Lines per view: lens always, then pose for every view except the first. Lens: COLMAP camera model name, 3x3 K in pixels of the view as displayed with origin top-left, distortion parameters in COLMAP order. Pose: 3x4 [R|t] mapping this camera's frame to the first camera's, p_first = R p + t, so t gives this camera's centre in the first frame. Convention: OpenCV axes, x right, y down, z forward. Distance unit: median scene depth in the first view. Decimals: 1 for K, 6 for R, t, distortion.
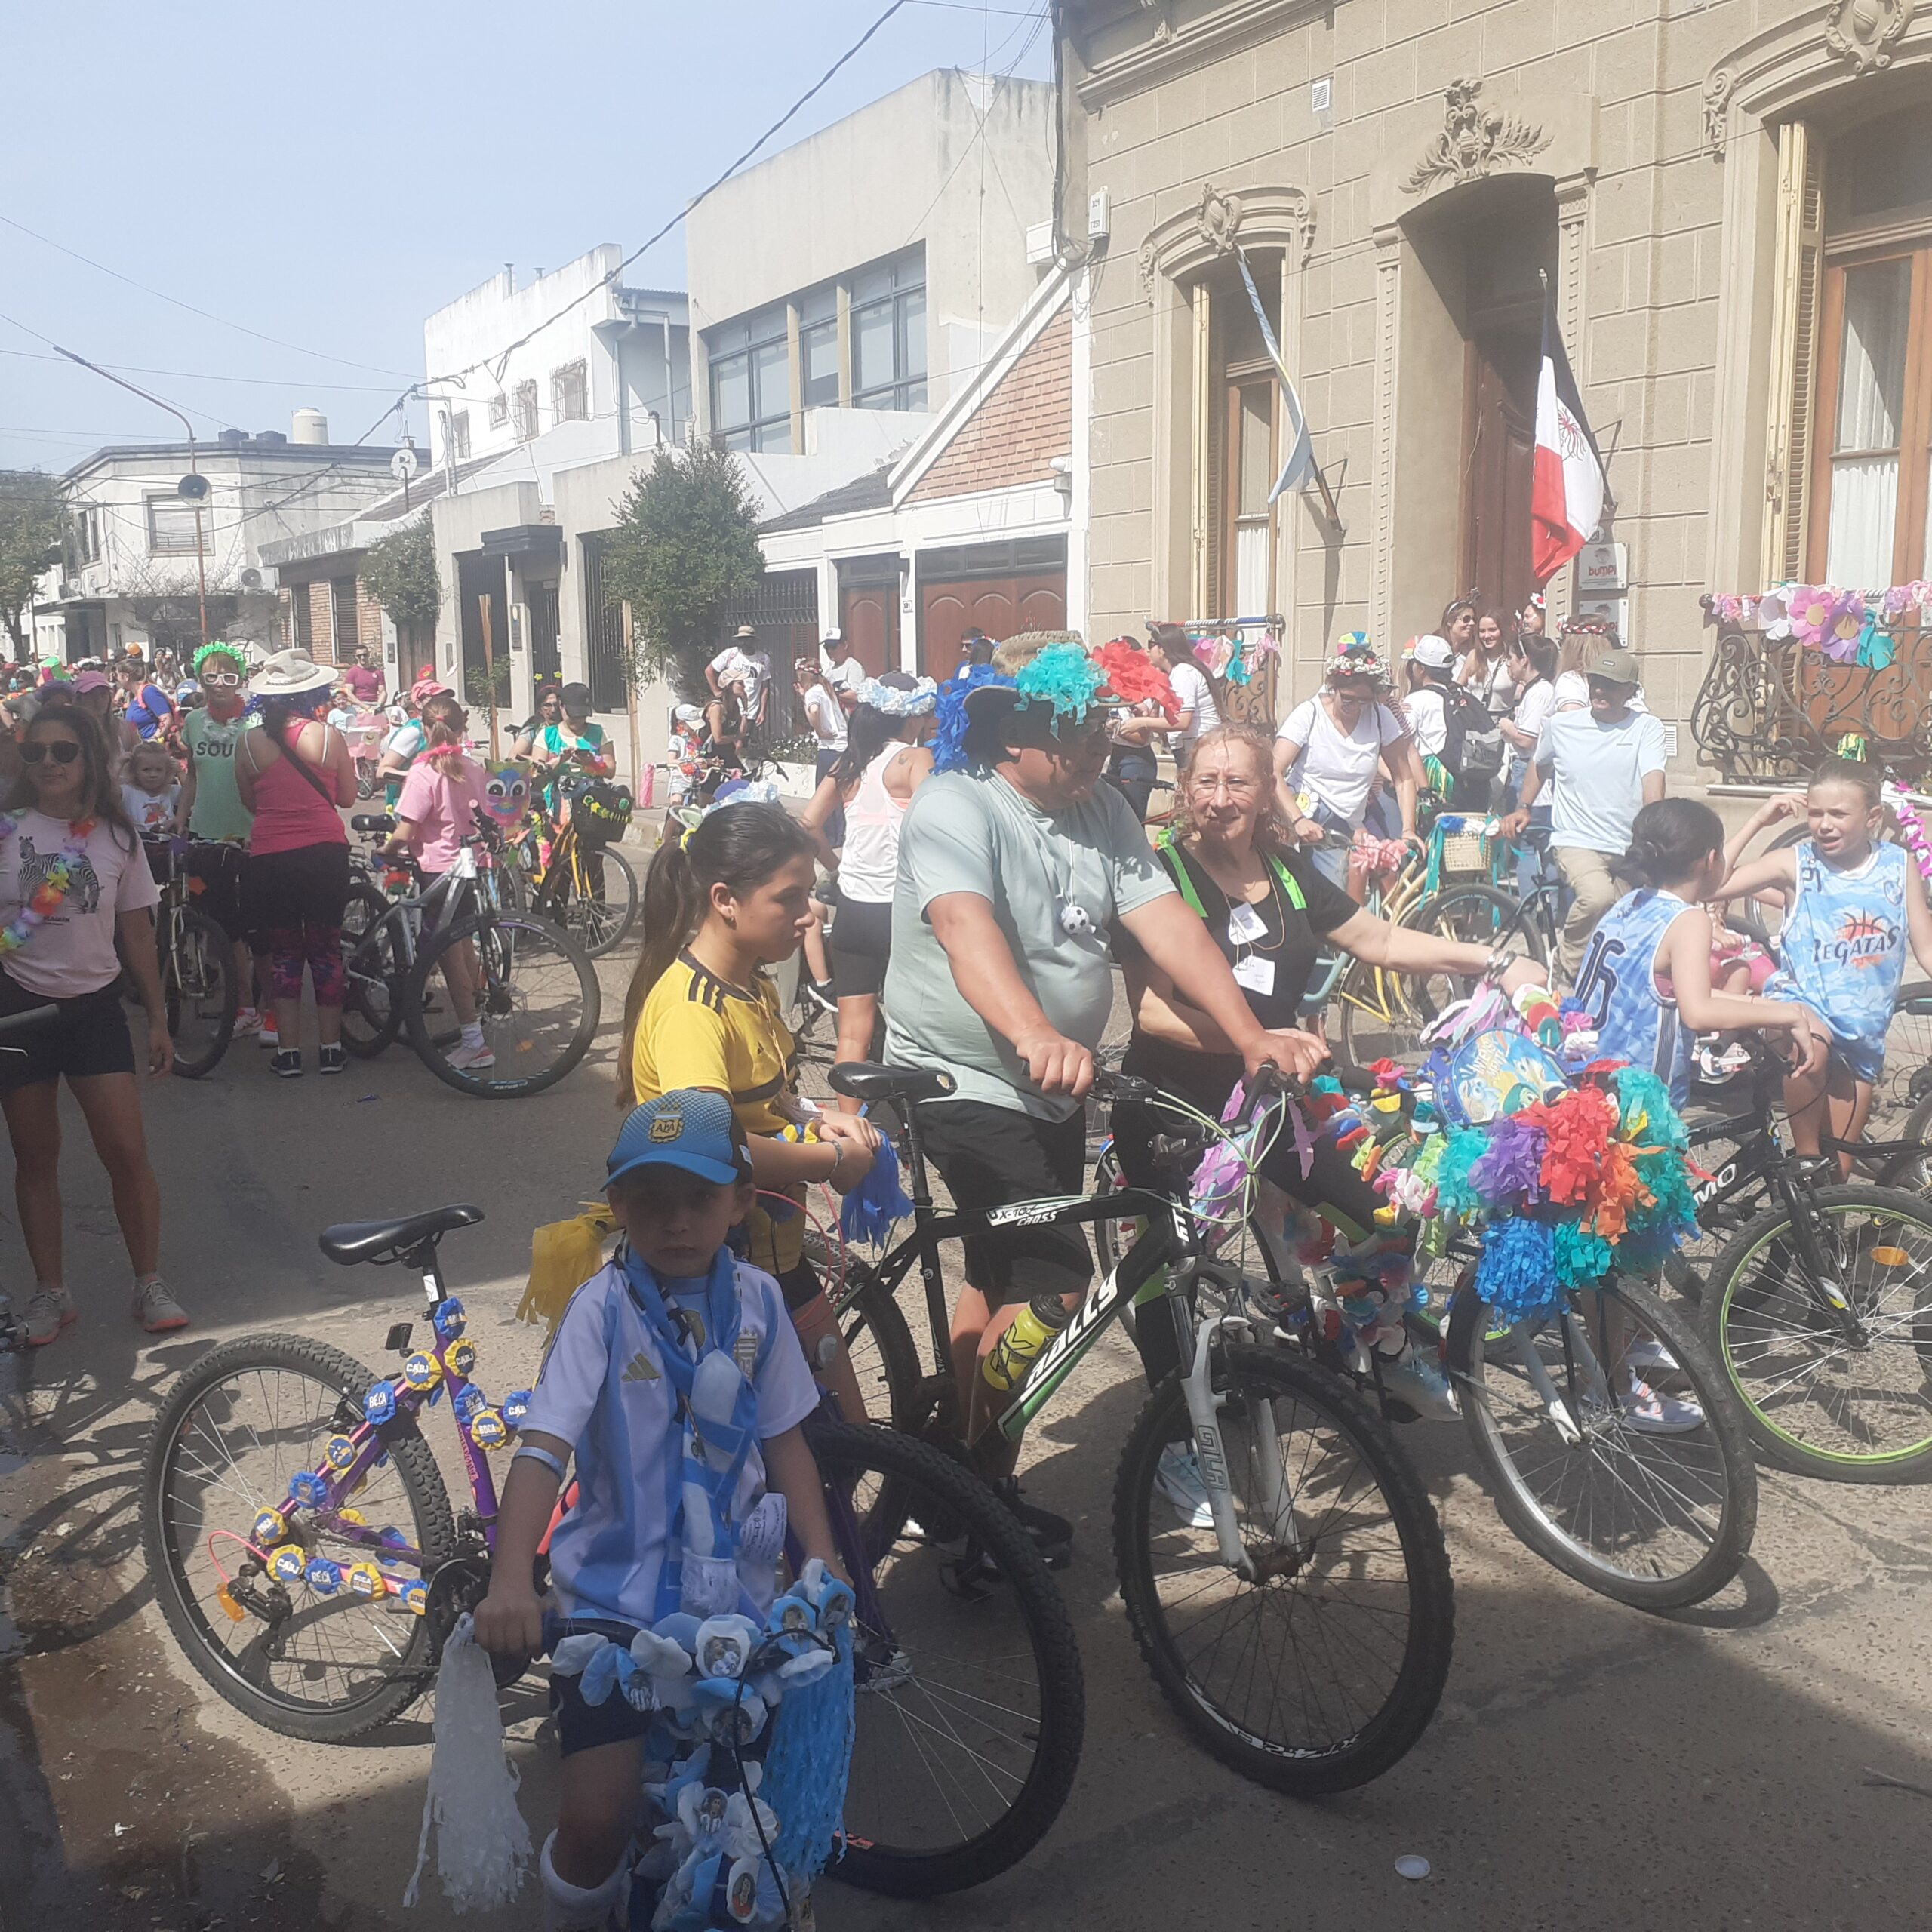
lens RADIAL K [[2472.1, 0, 784.1], [0, 2472.1, 1040.2], [0, 0, 1]] dist [0.155287, -0.332272]
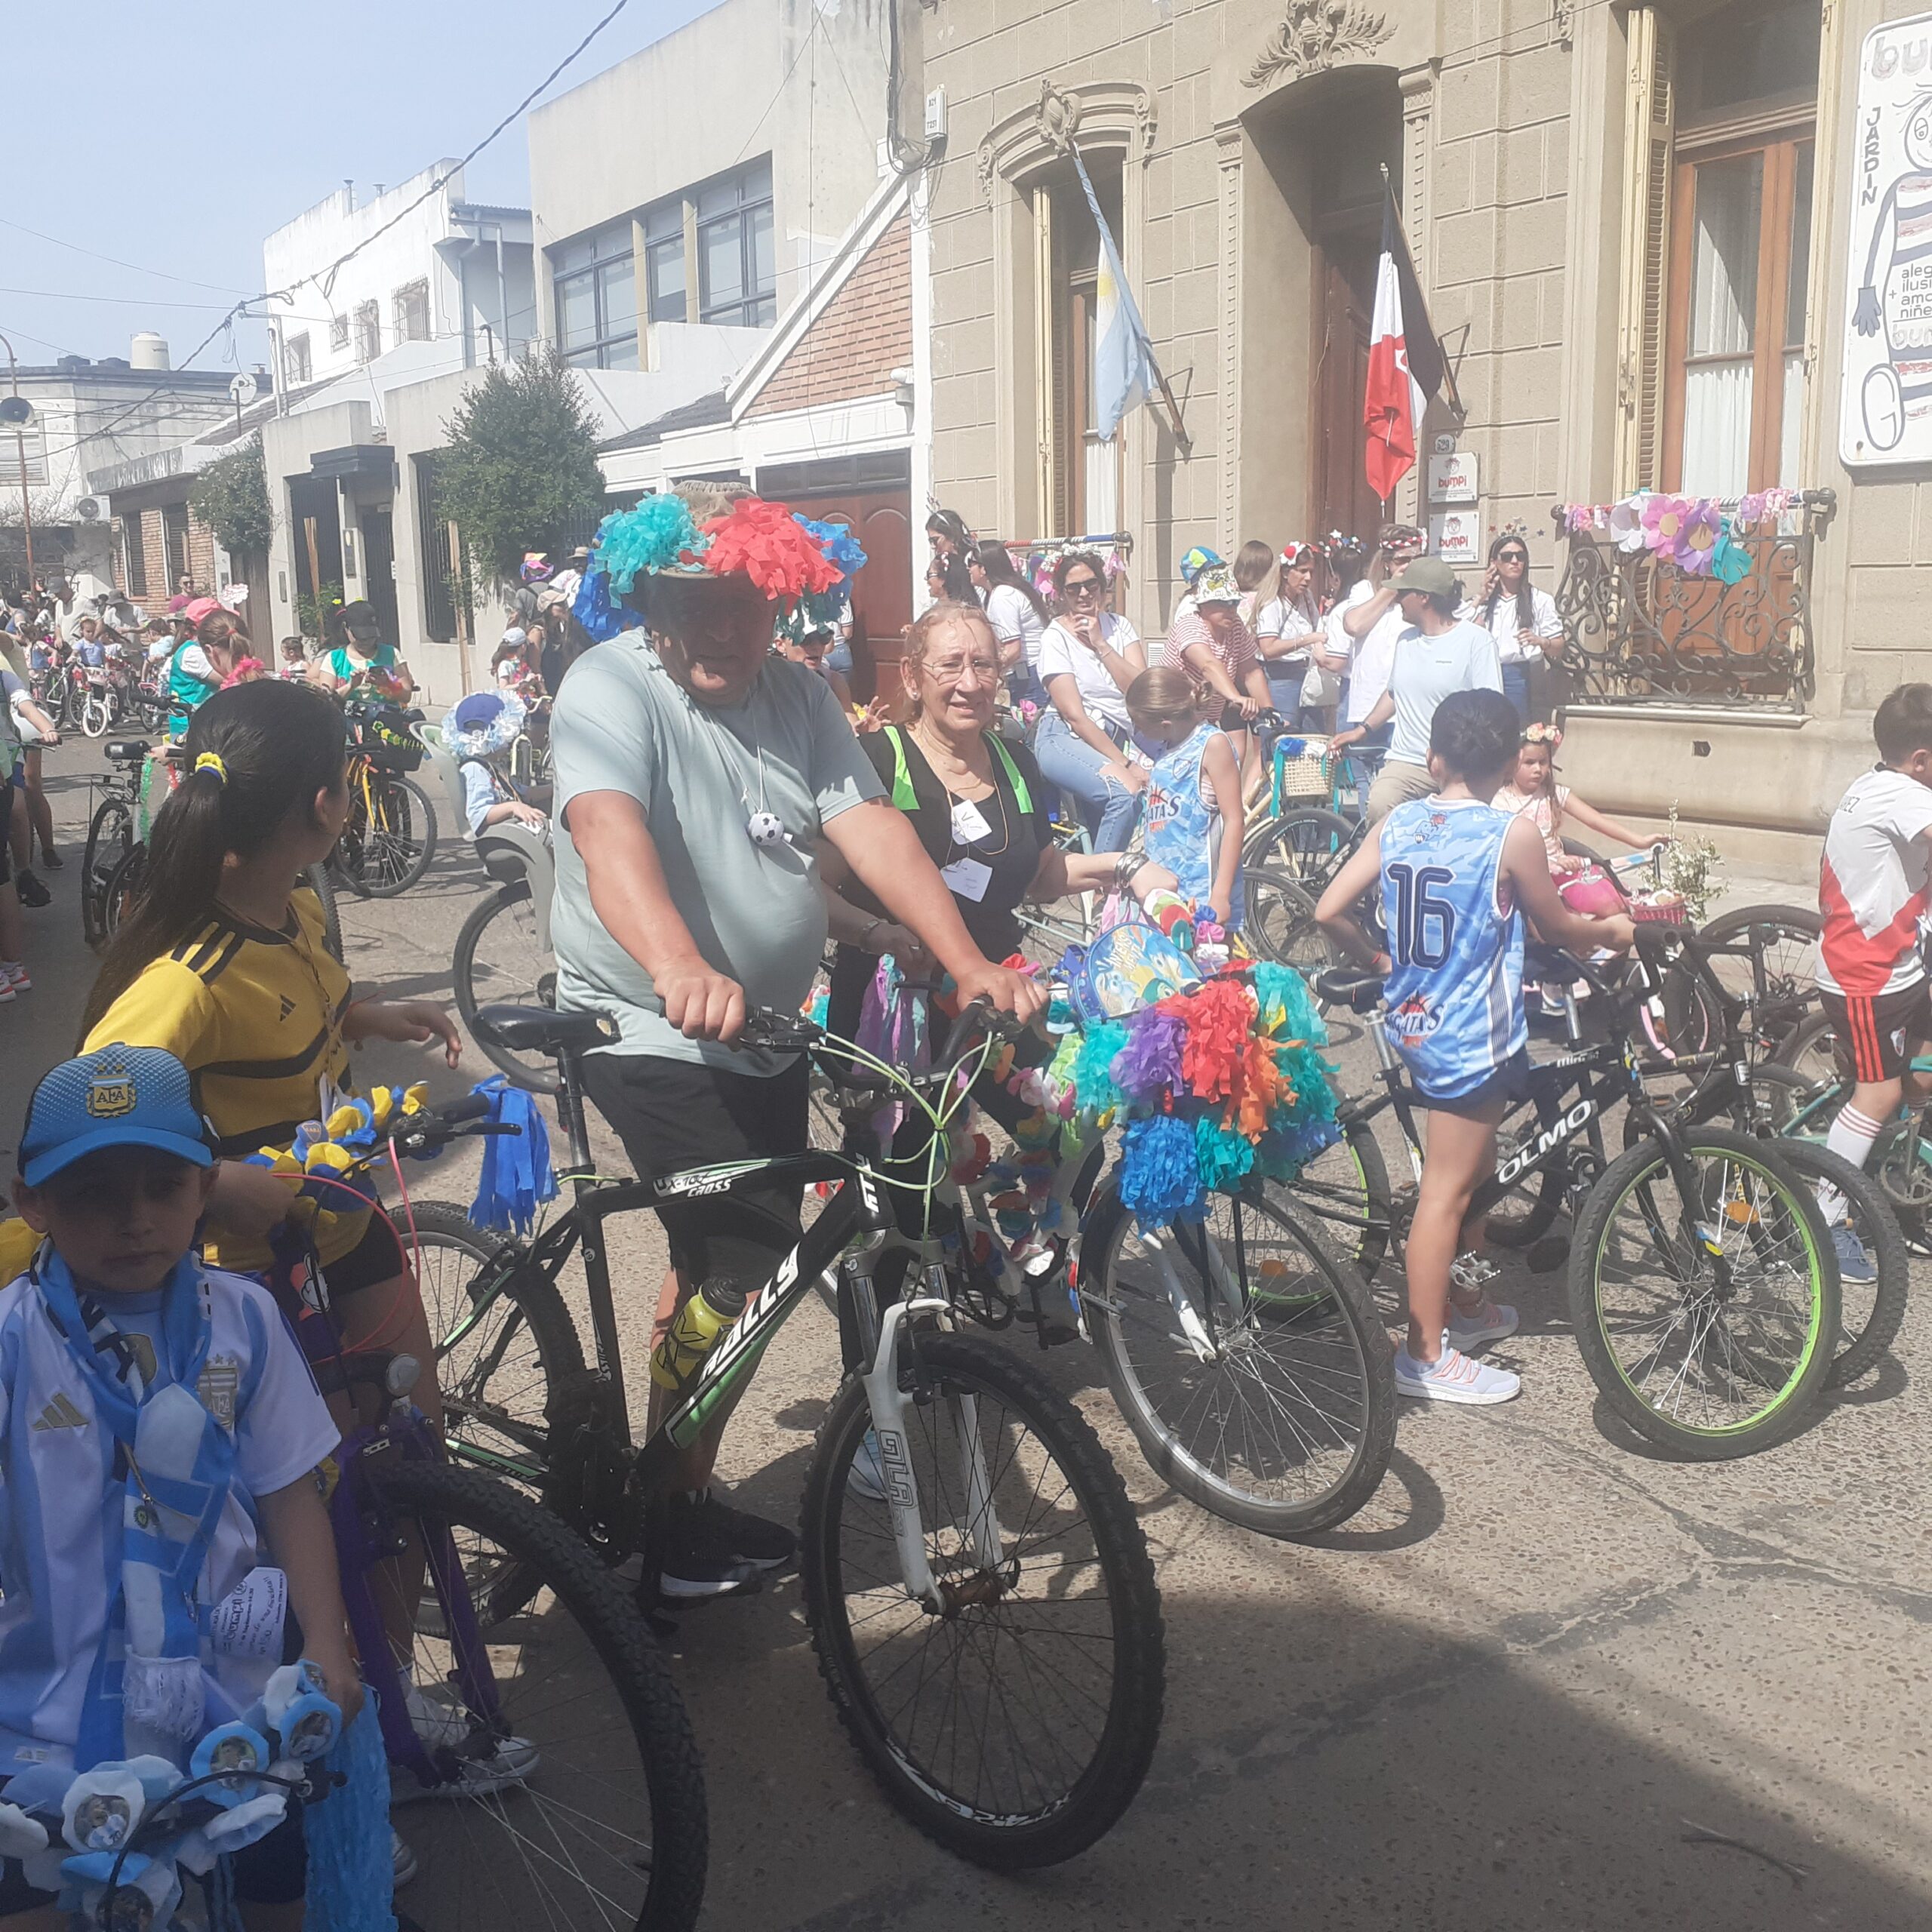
lens RADIAL K [[2168.6, 0, 964.8], [0, 2168.6, 997.3], [0, 0, 1]] dist [0.098052, -0.198363]
pose [[0.998932, -0.012391, 0.044517, 0.096763], [0.012220, 0.999917, 0.004125, 0.003513], [-0.044564, -0.003577, 0.999000, 0.167723]]
